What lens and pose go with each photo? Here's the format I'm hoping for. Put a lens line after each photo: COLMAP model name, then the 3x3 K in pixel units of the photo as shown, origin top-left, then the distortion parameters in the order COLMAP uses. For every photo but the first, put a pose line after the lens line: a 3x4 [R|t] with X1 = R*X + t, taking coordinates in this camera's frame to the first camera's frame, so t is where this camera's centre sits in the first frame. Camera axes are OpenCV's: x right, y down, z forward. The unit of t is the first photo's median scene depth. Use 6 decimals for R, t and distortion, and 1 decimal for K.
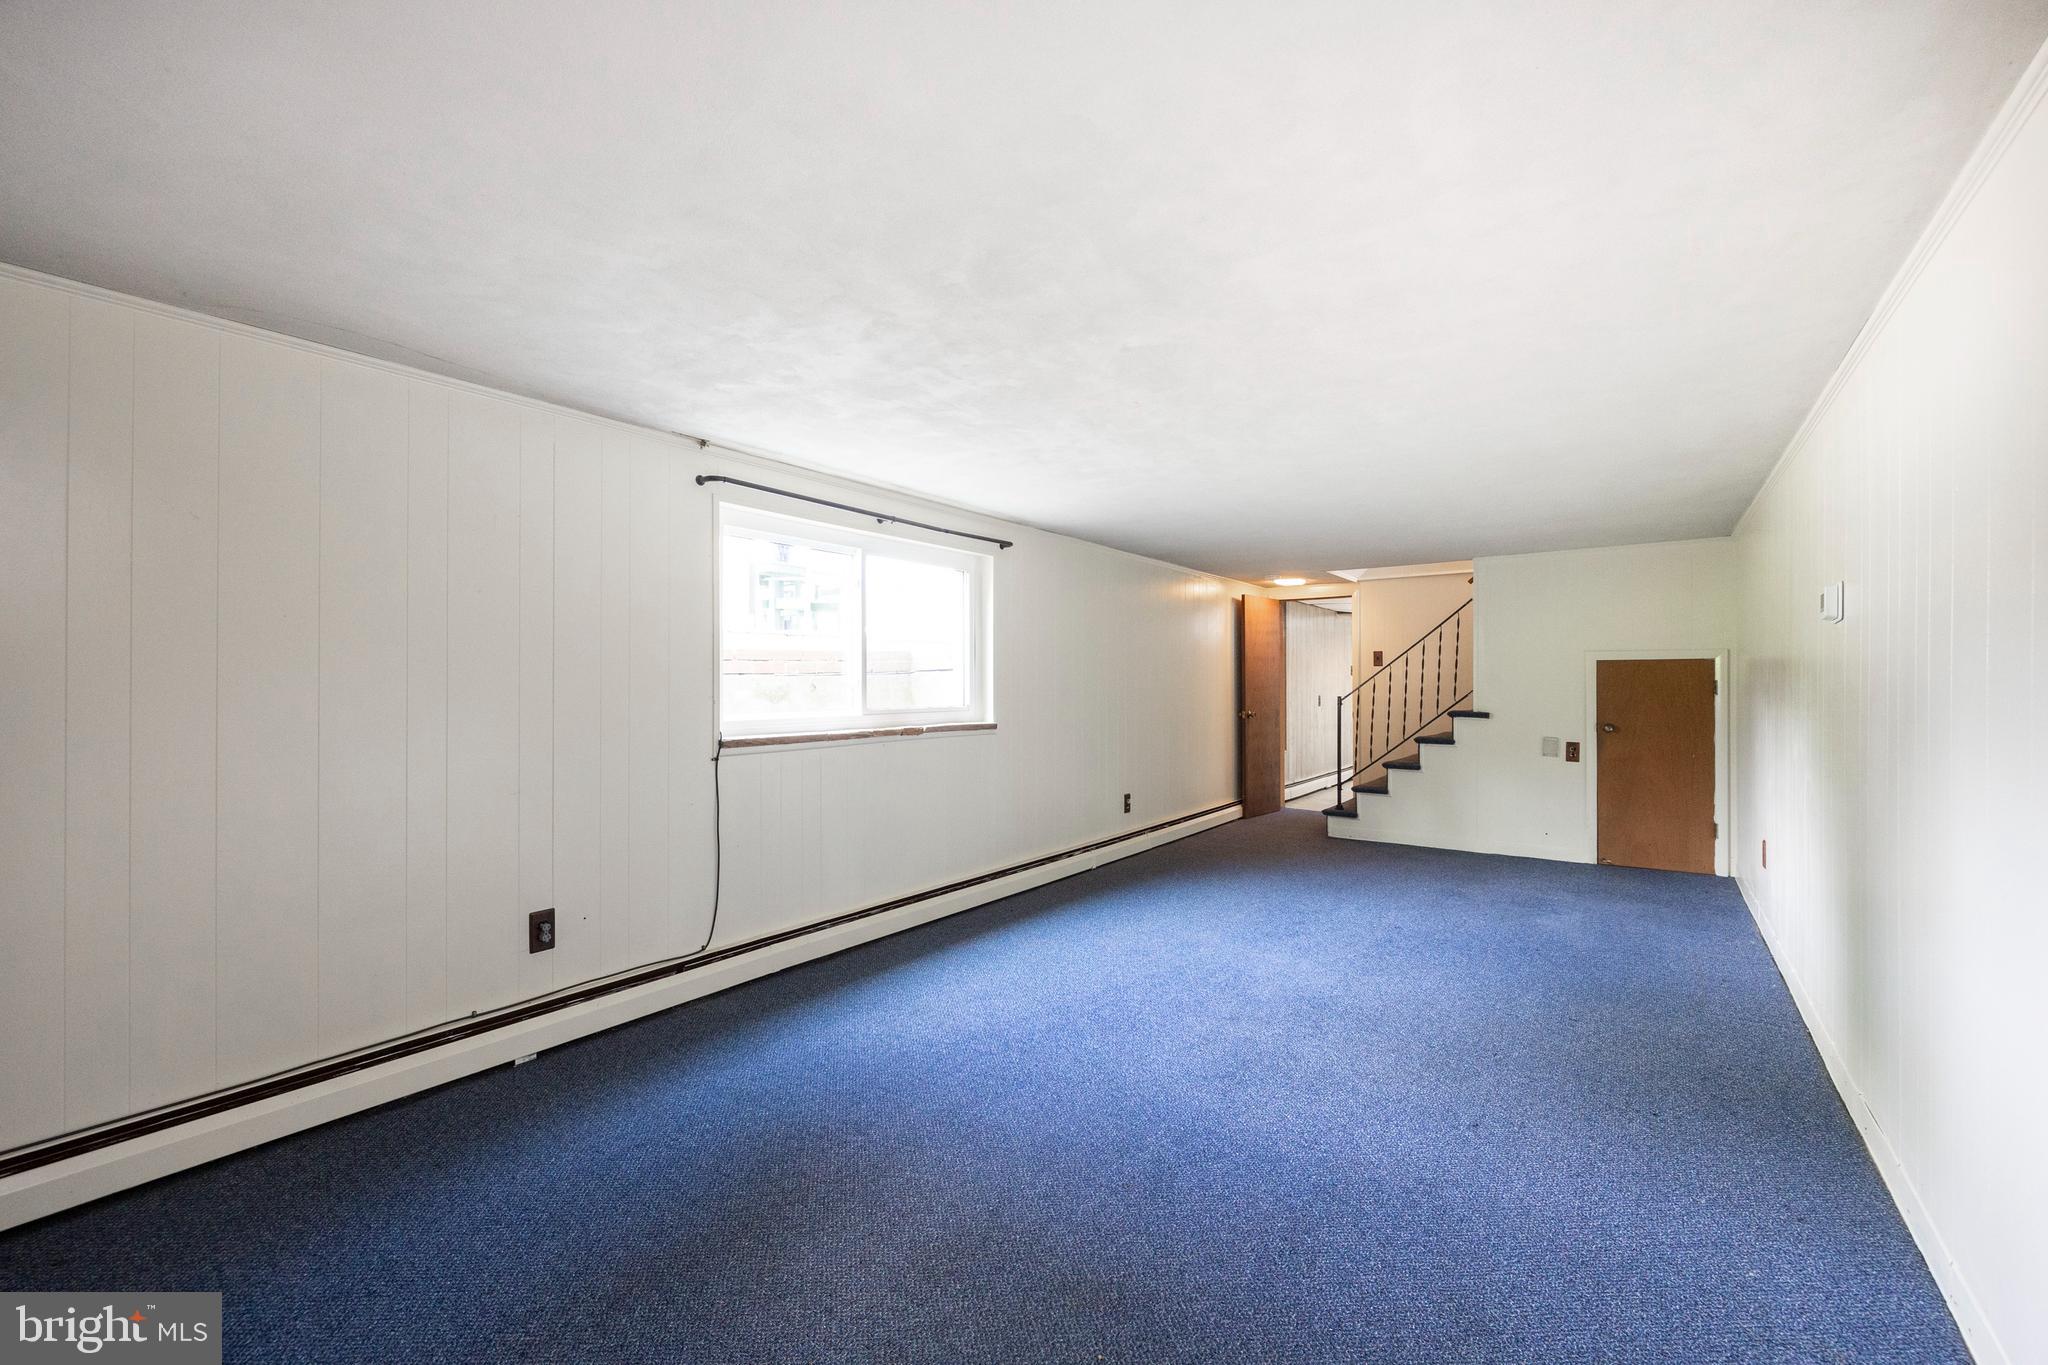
lens RADIAL K [[815.4, 0, 1028.7], [0, 815.4, 682.9], [0, 0, 1]] dist [0.001520, 0.000193]
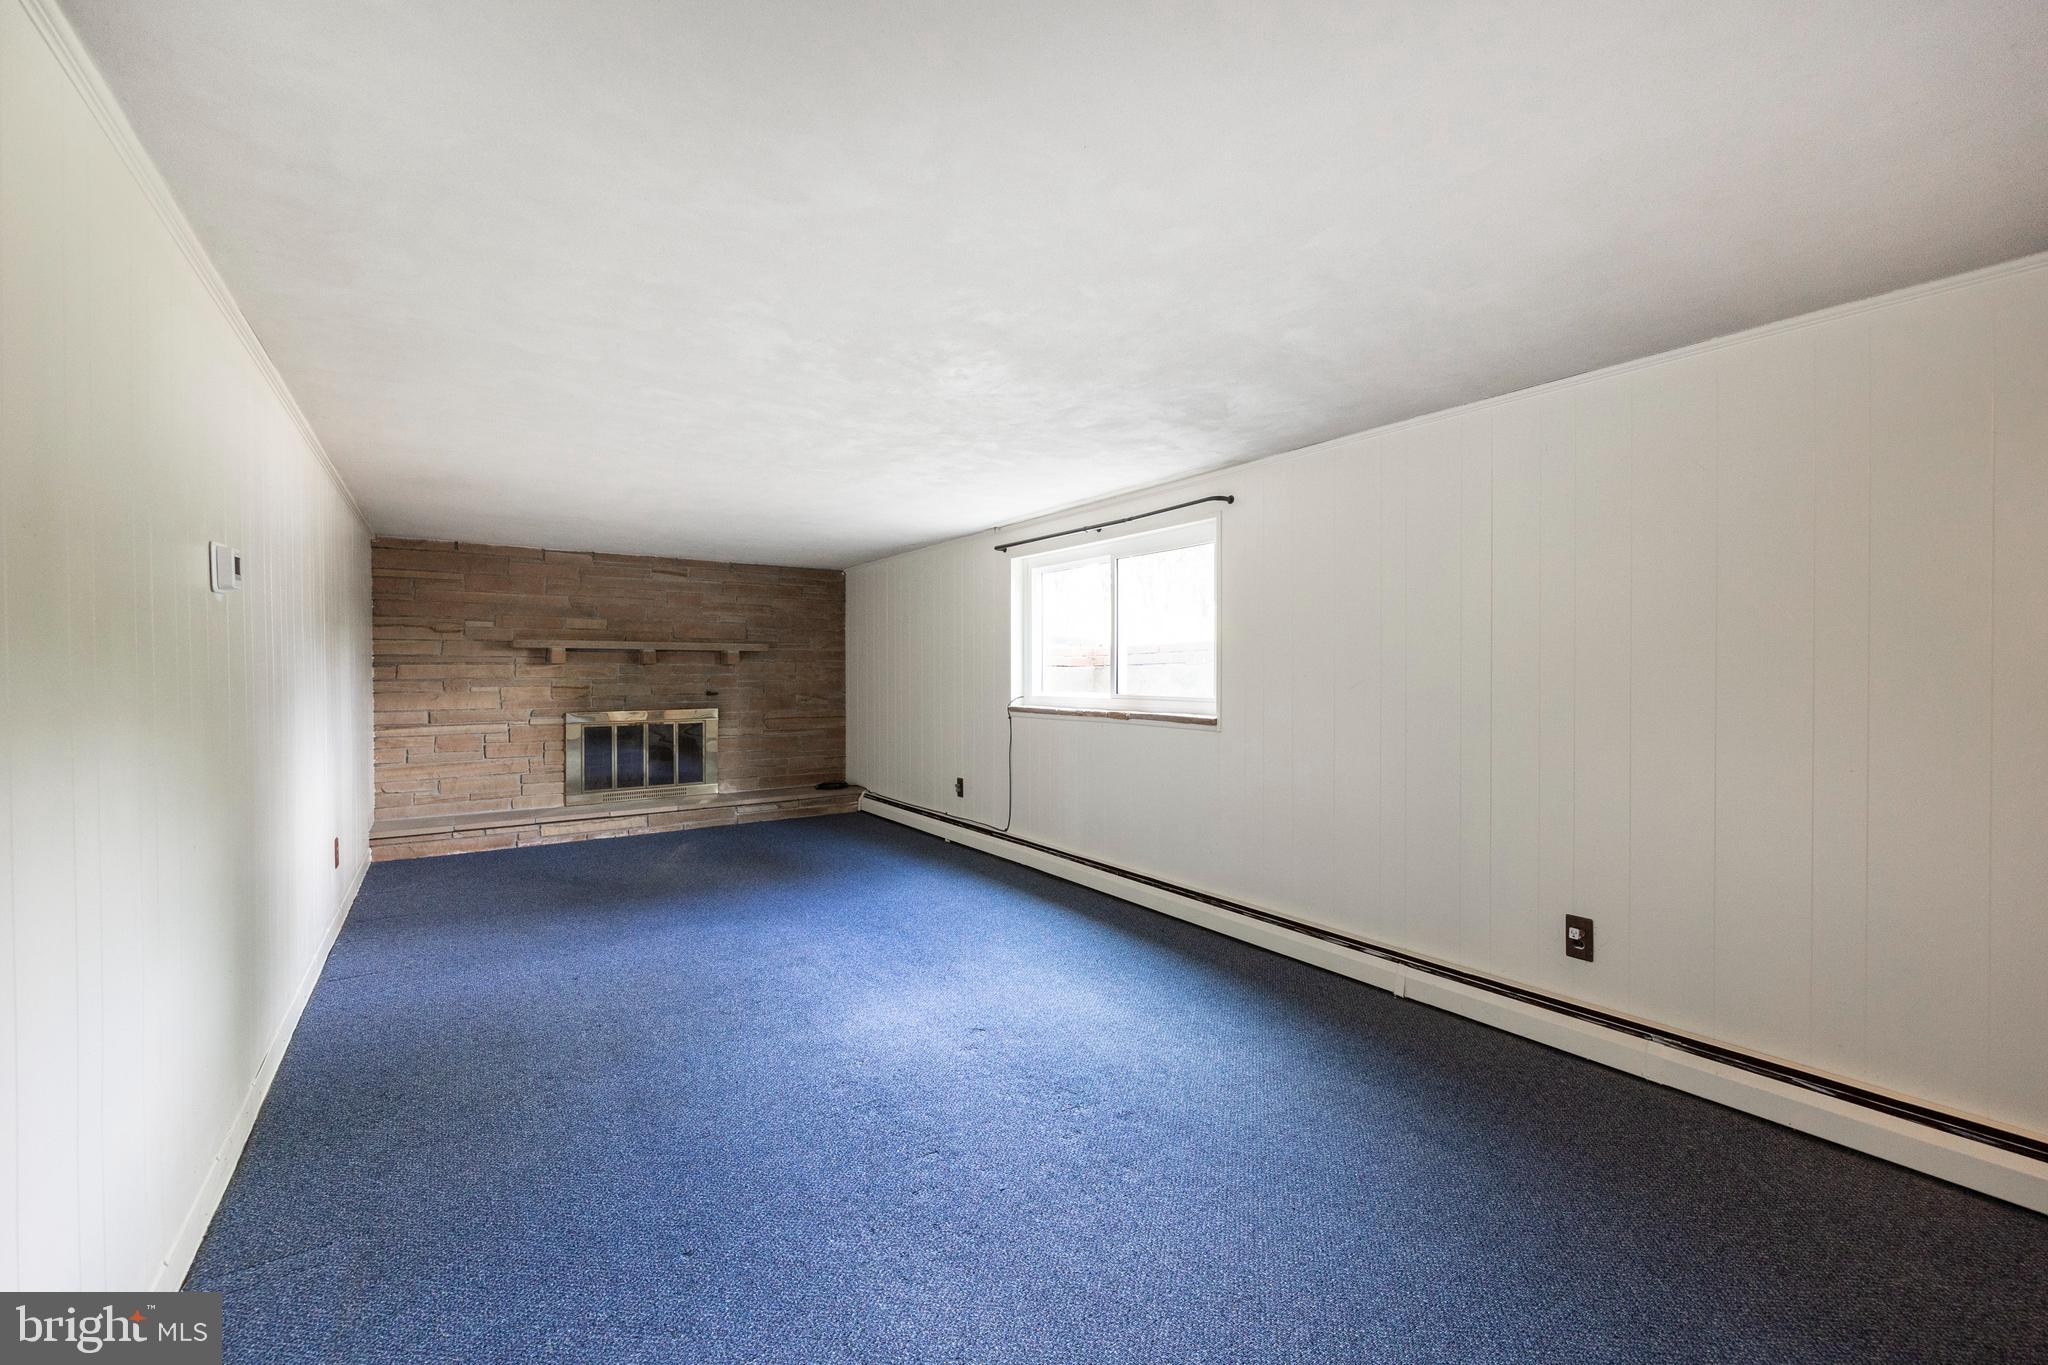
lens RADIAL K [[815.4, 0, 1028.6], [0, 815.4, 679.6], [0, 0, 1]] dist [0.001520, 0.000193]
pose [[-0.302155, 0.008837, -0.953218, 0.918096], [-0.000870, 0.999954, 0.009546, 0.001558], [0.953259, 0.003713, -0.302133, 1.214119]]
